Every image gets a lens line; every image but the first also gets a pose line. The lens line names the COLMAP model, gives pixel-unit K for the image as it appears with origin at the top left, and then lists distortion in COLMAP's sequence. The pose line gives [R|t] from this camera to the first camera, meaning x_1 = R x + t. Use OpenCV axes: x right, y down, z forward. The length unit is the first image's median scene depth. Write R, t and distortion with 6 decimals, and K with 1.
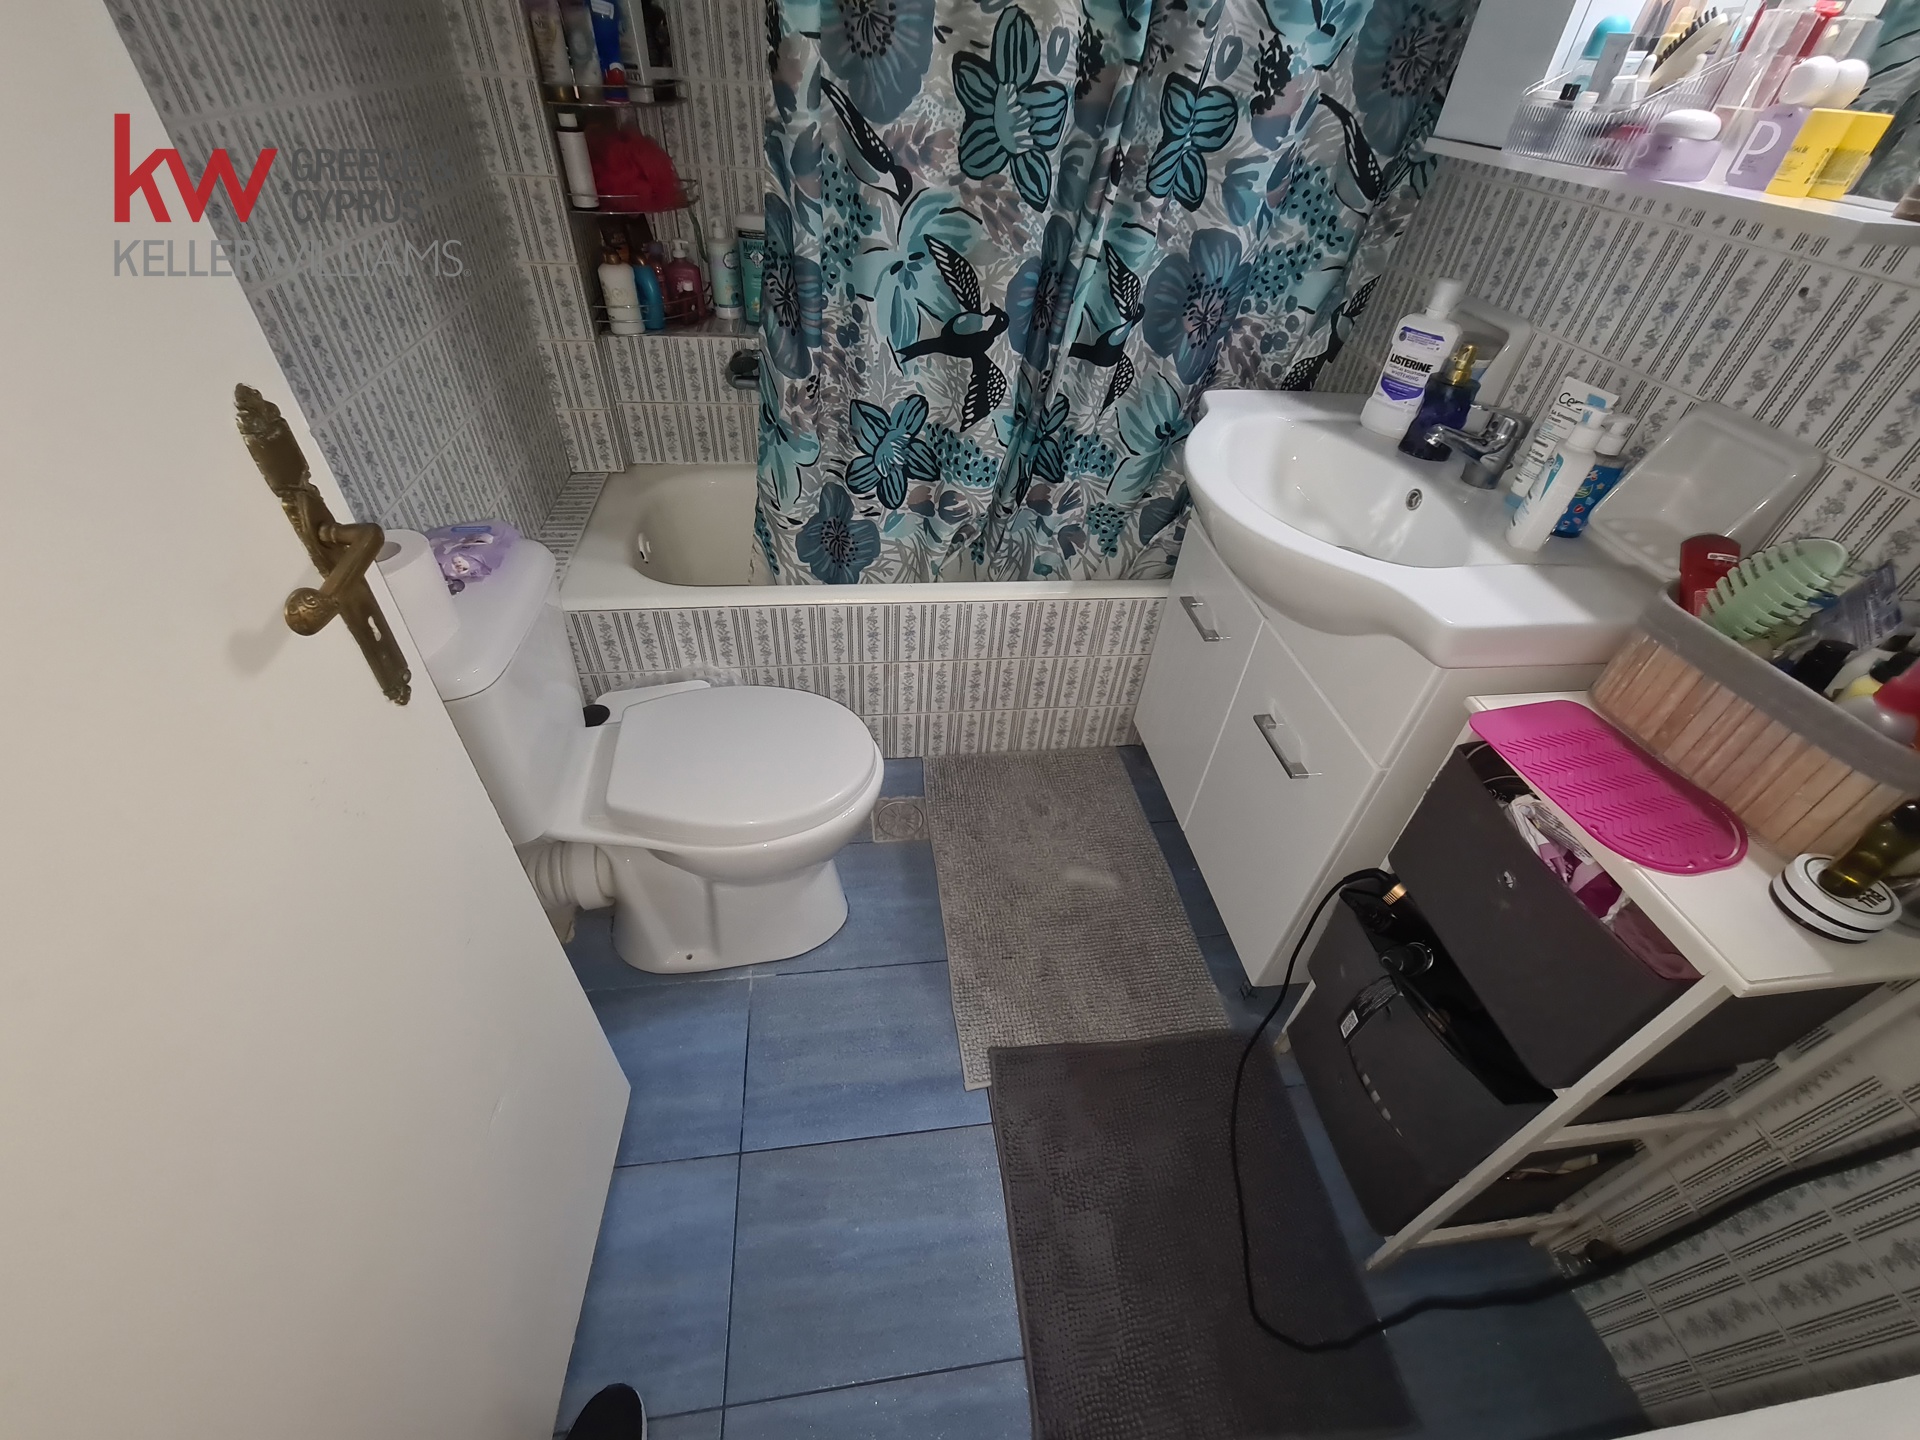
lens RADIAL K [[782.5, 0, 952.8], [0, 782.5, 721.7], [0, 0, 1]] dist [-0.000933, -0.000700]
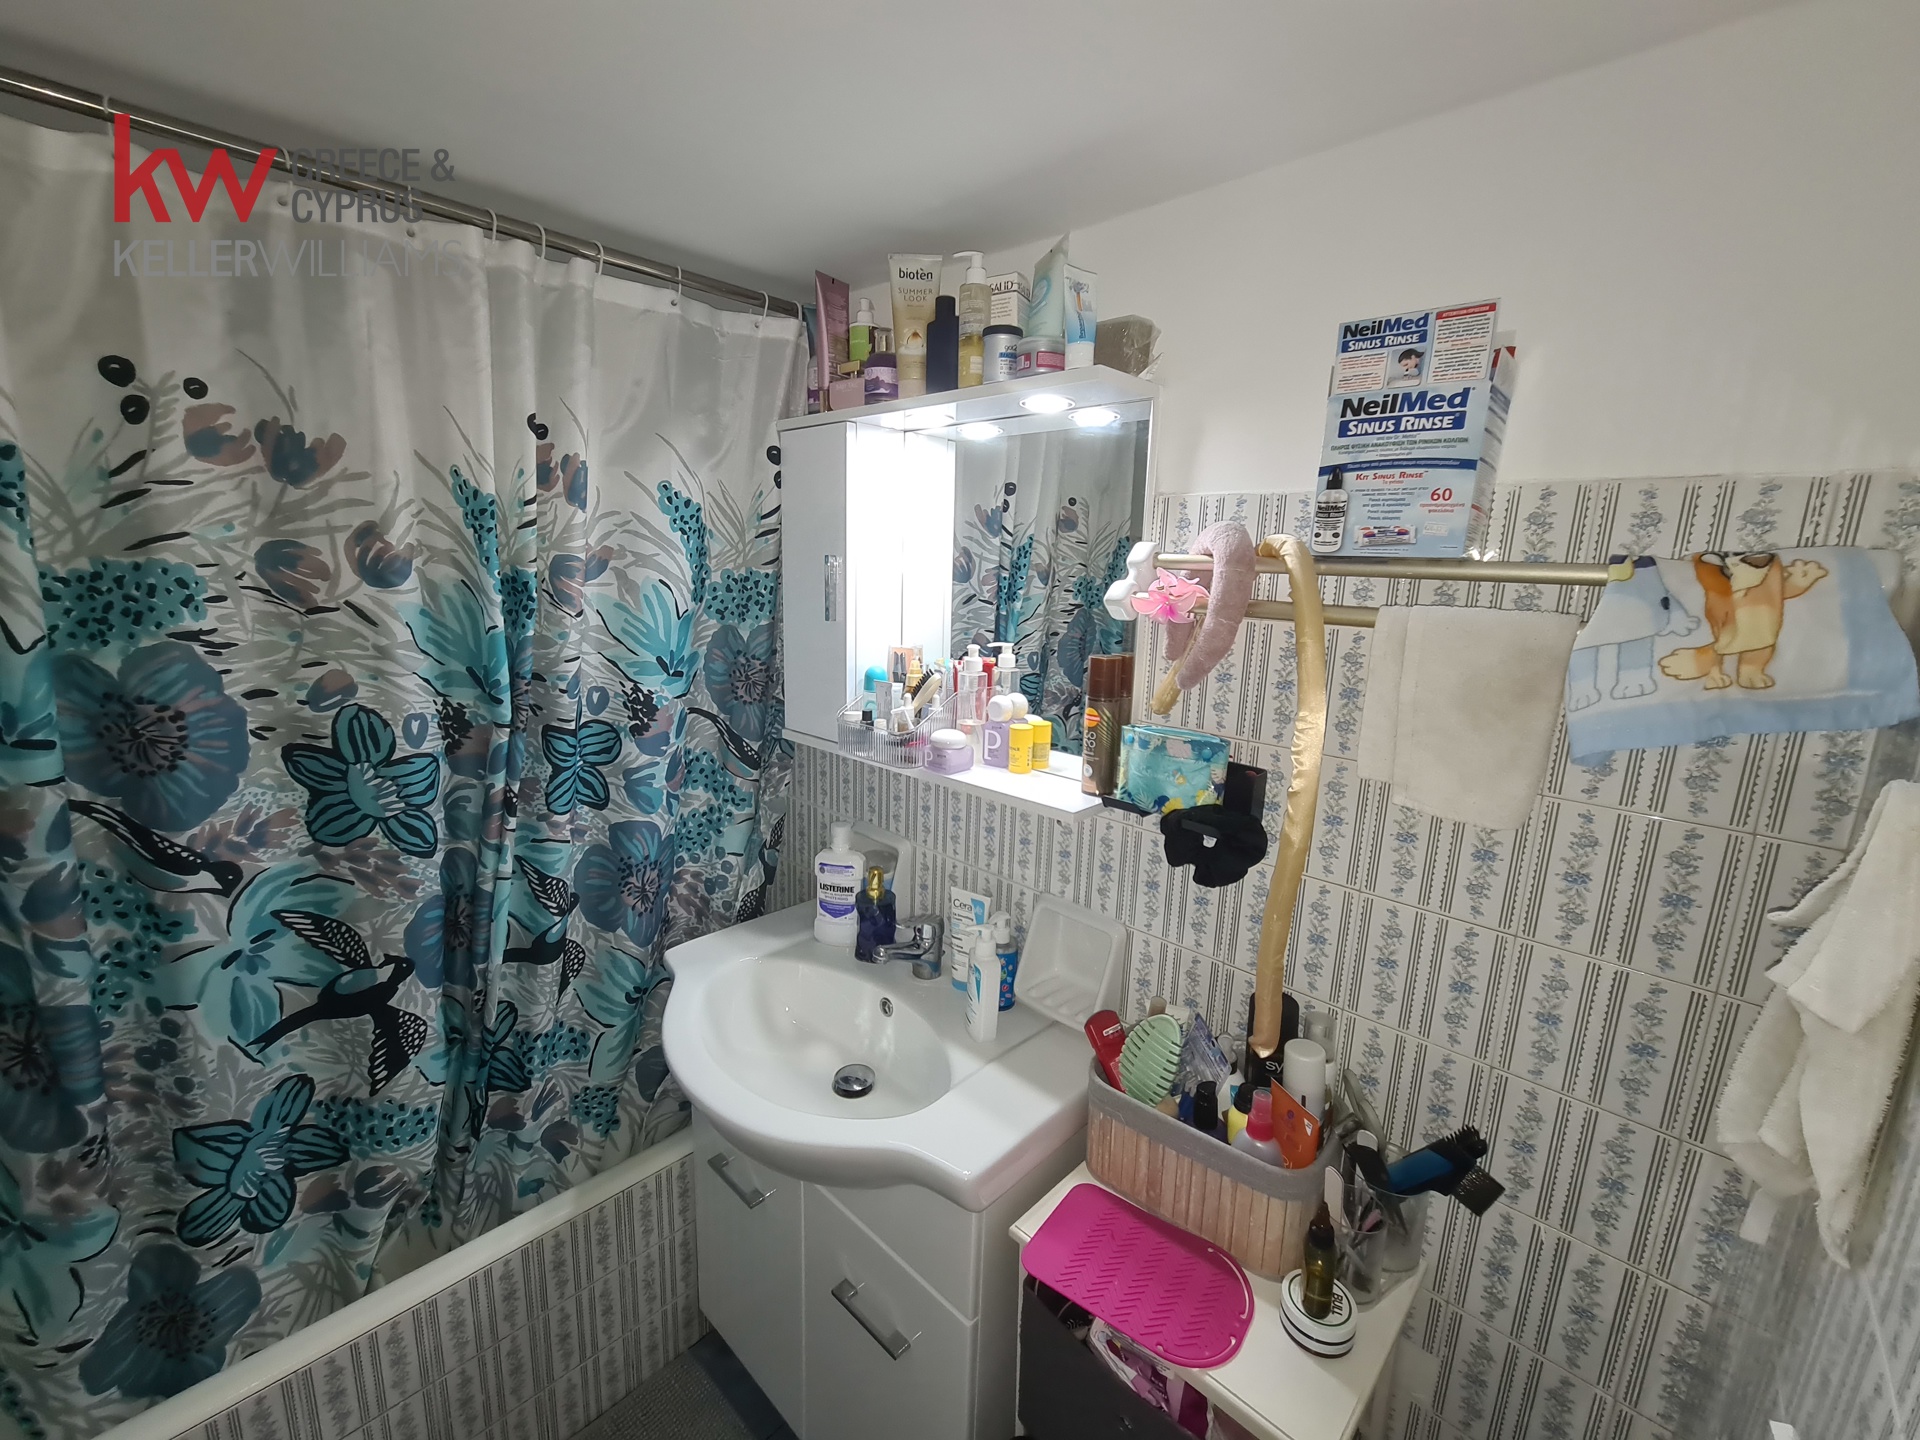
lens RADIAL K [[782.5, 0, 953.8], [0, 782.5, 719.3], [0, 0, 1]] dist [-0.000933, -0.000700]
pose [[0.778381, -0.155884, 0.608131, 0.056909], [0.423363, 0.845609, -0.325129, -0.224424], [-0.463559, 0.510534, 0.724202, -0.045061]]
